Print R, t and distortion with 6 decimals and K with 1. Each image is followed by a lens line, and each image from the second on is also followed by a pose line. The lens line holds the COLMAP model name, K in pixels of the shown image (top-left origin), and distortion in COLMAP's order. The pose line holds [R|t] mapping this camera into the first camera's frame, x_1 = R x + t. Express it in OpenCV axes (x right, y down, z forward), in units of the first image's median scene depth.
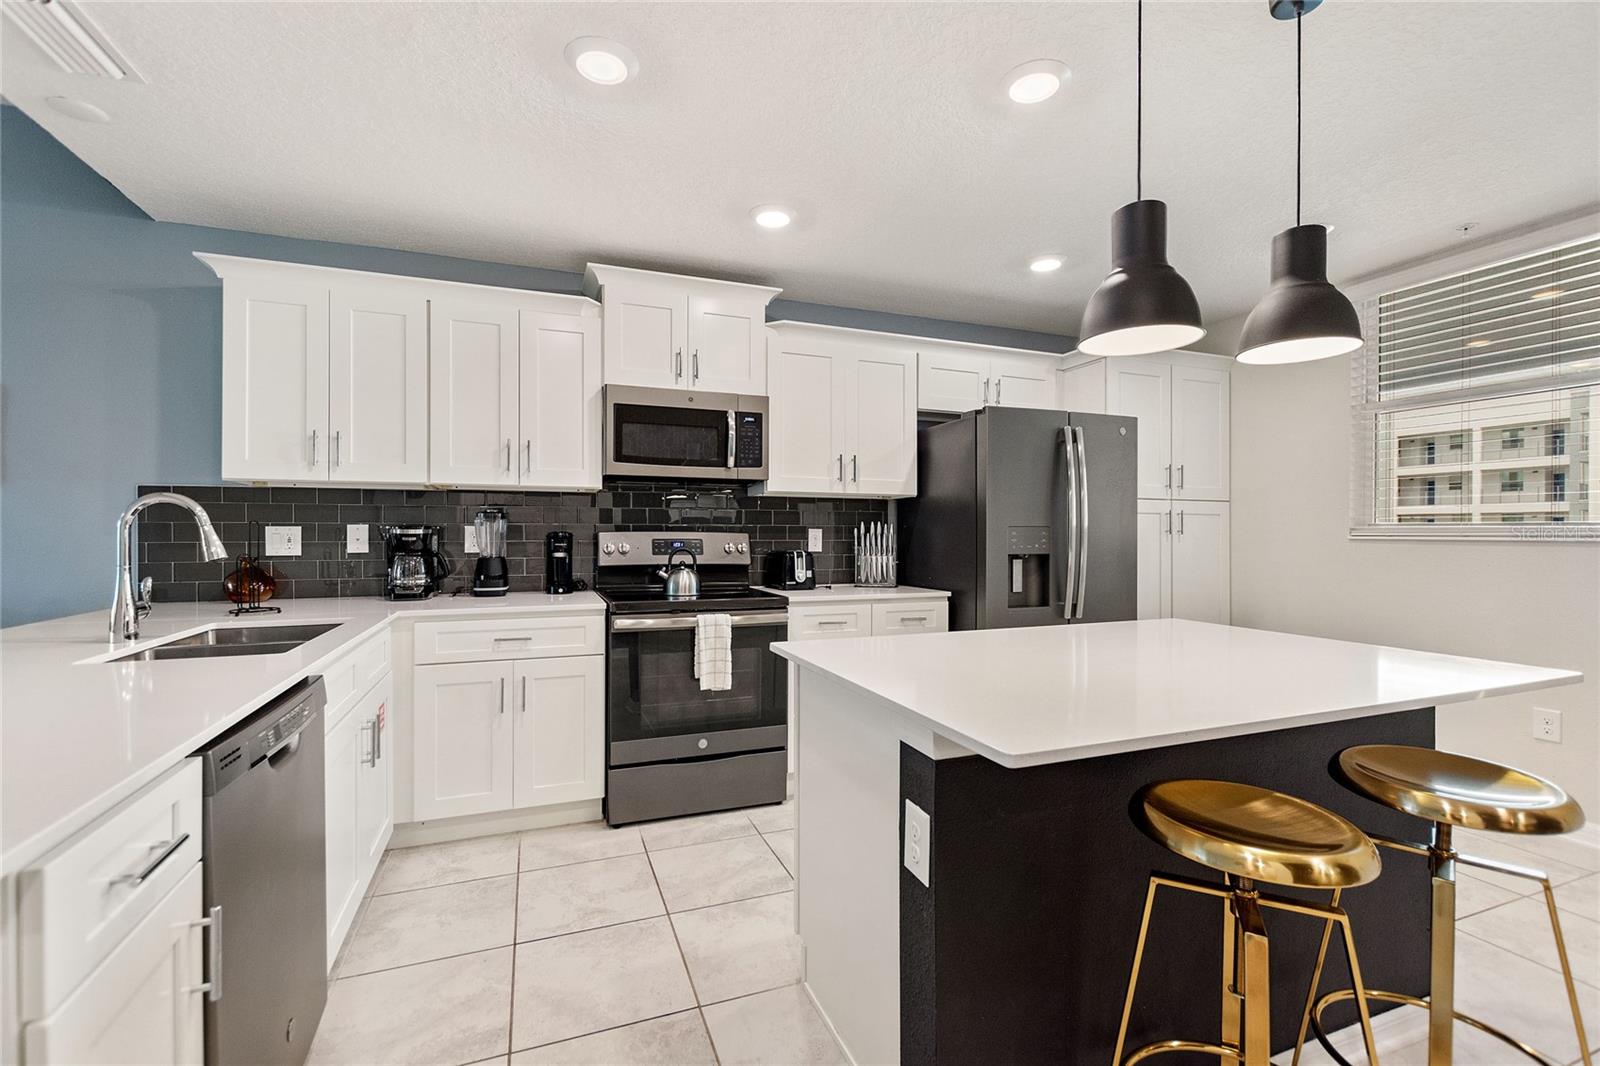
lens RADIAL K [[683.7, 0, 800.0], [0, 683.7, 533.0], [0, 0, 1]] dist [0.000619, 0.000137]
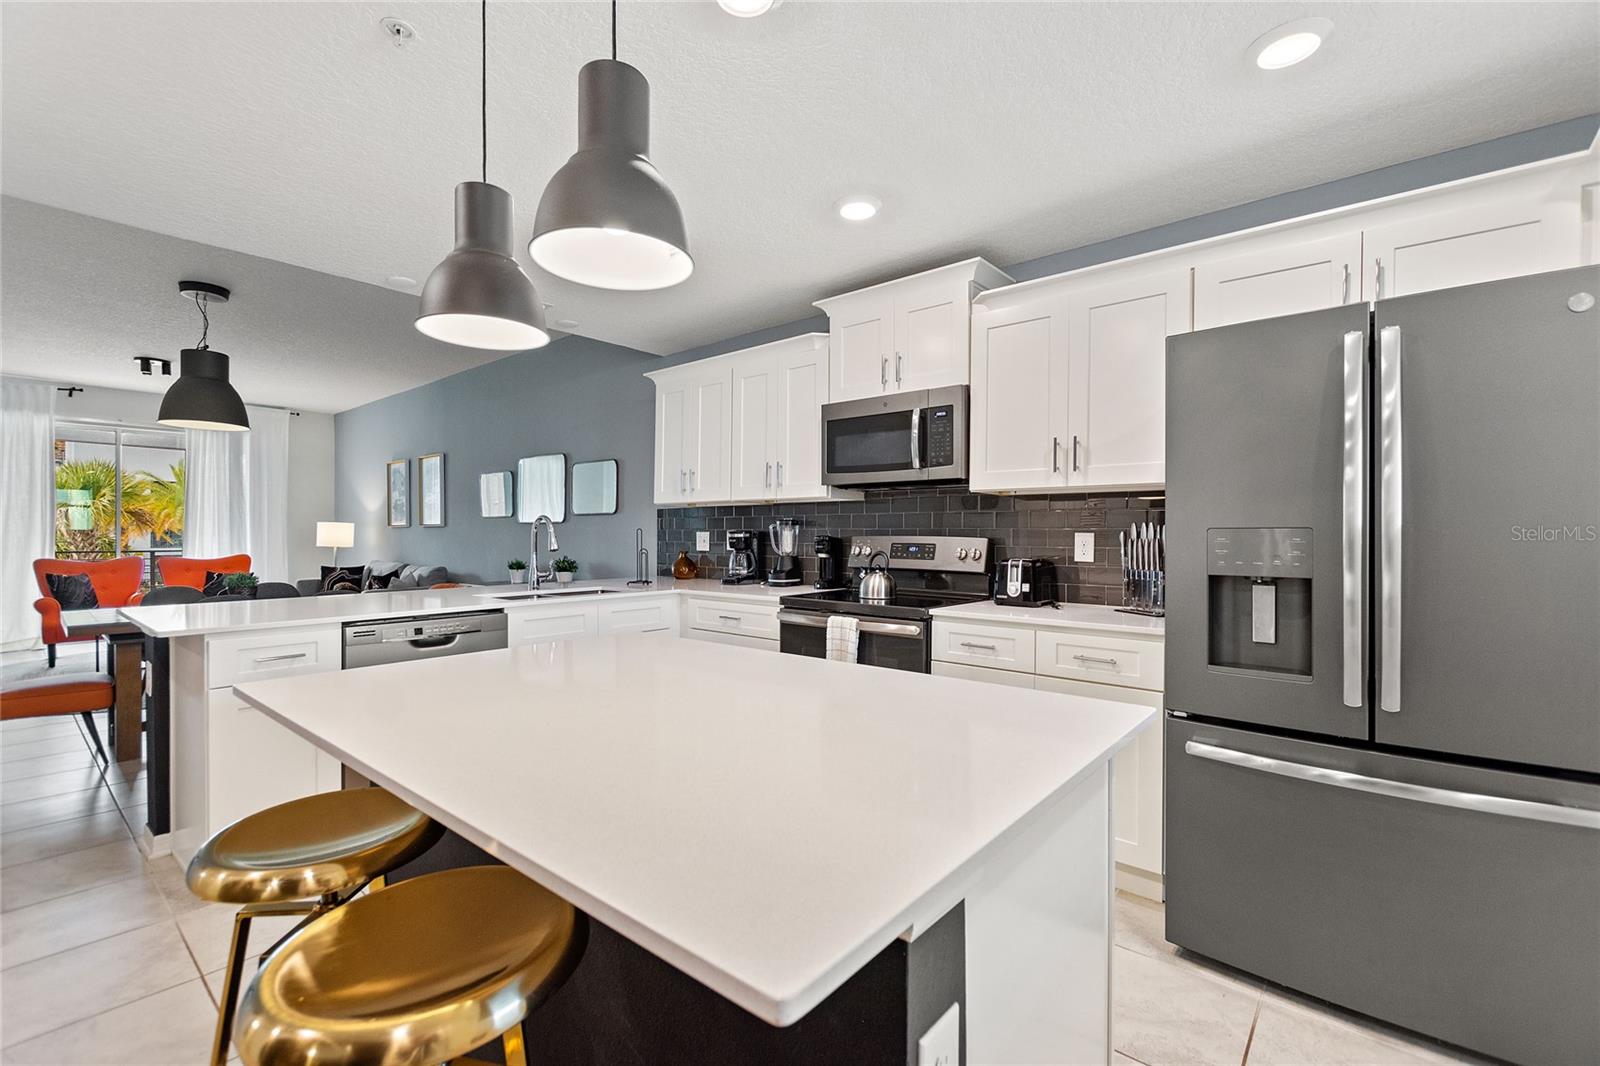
lens RADIAL K [[693.9, 0, 799.8], [0, 693.9, 540.2], [0, 0, 1]] dist [-0.000506, -0.000096]
pose [[0.483089, 0.009737, -0.875517, 0.663914], [0.001257, 0.999929, 0.011814, -0.008183], [0.875570, -0.006808, 0.483043, 0.391568]]
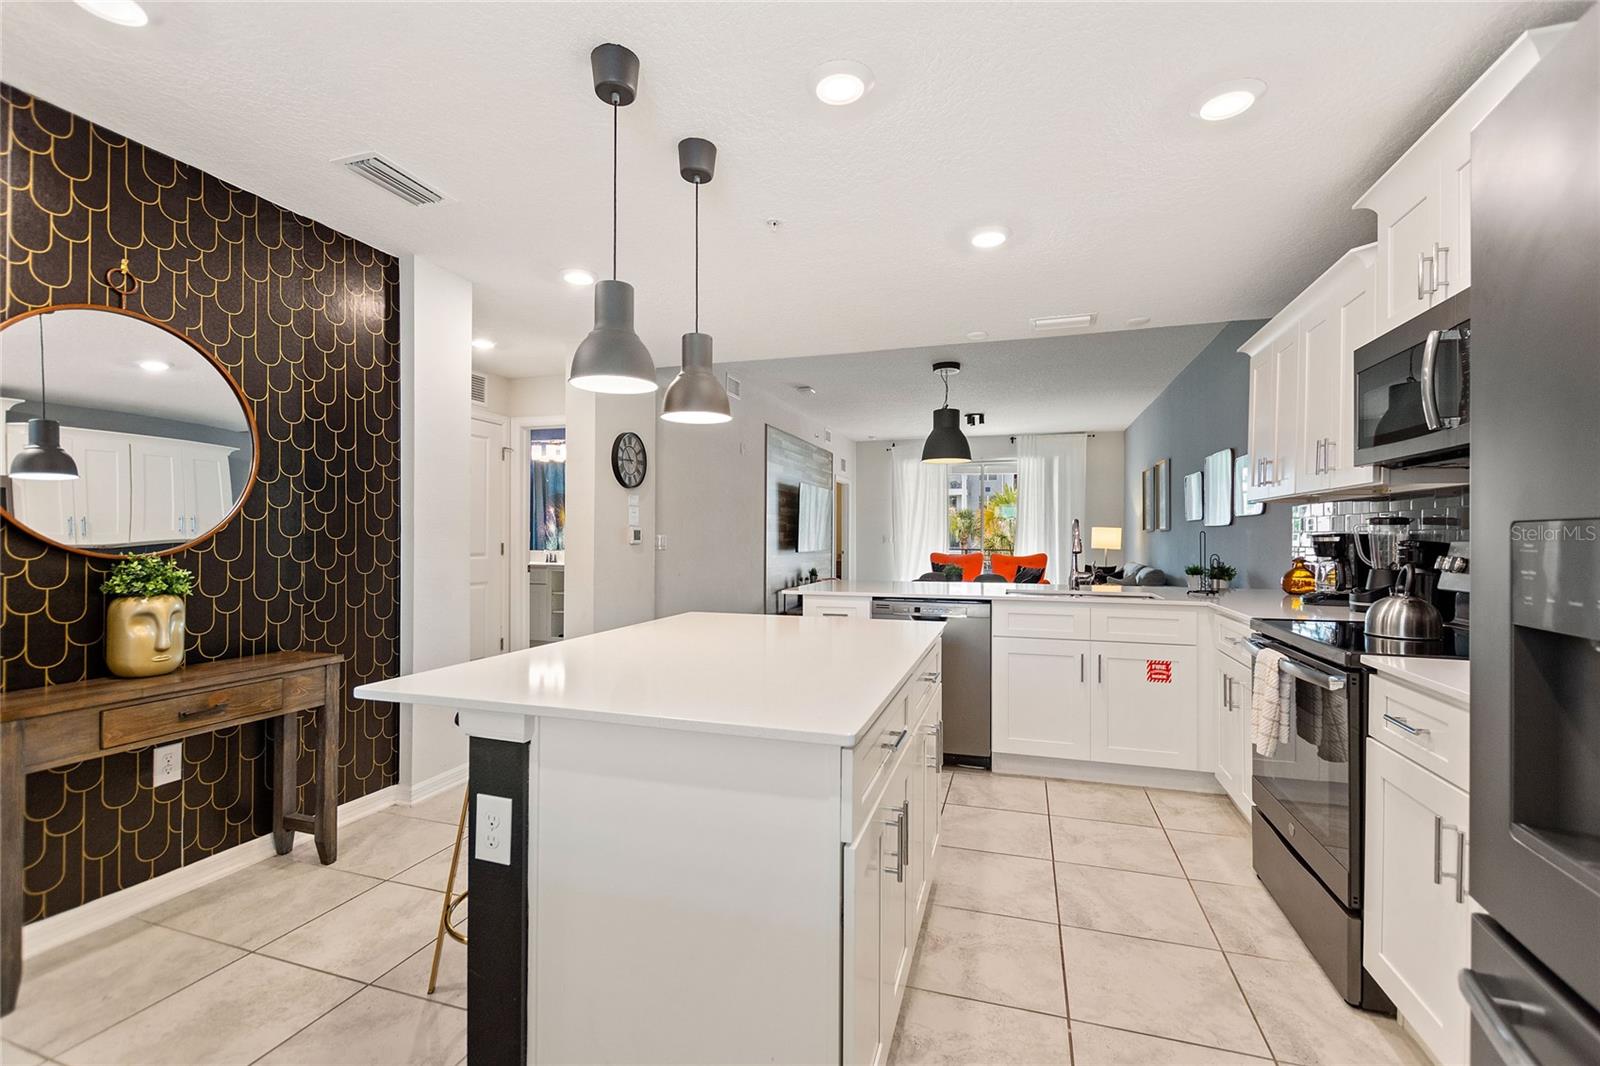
lens RADIAL K [[693.9, 0, 799.8], [0, 693.9, 540.2], [0, 0, 1]] dist [-0.000506, -0.000096]
pose [[-0.624298, 0.003456, -0.781179, 0.687548], [-0.000951, 0.999986, 0.005184, -0.004858], [0.781186, 0.003979, -0.624286, 0.943509]]
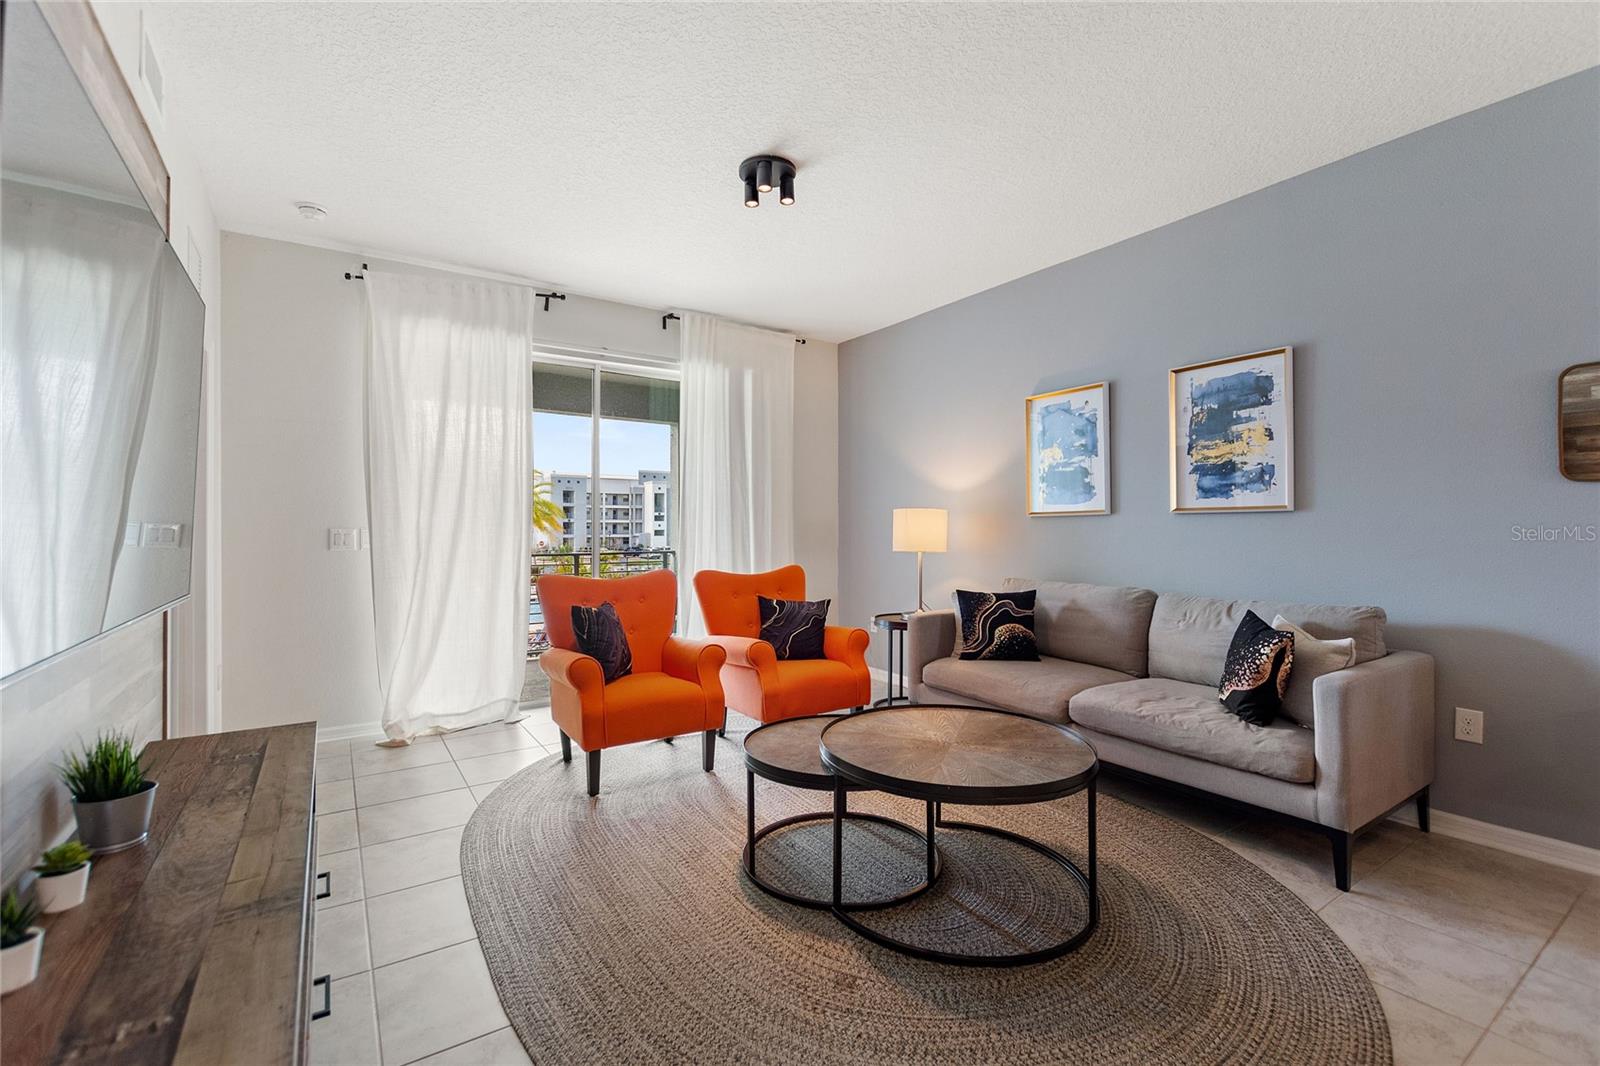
lens RADIAL K [[715.1, 0, 796.9], [0, 715.1, 528.4], [0, 0, 1]] dist [-0.001105, -0.000074]
pose [[0.214839, -0.008040, -0.976616, -0.991384], [0.005356, 0.999961, -0.007053, 0.003162], [0.976635, -0.003716, 0.214873, -0.434306]]
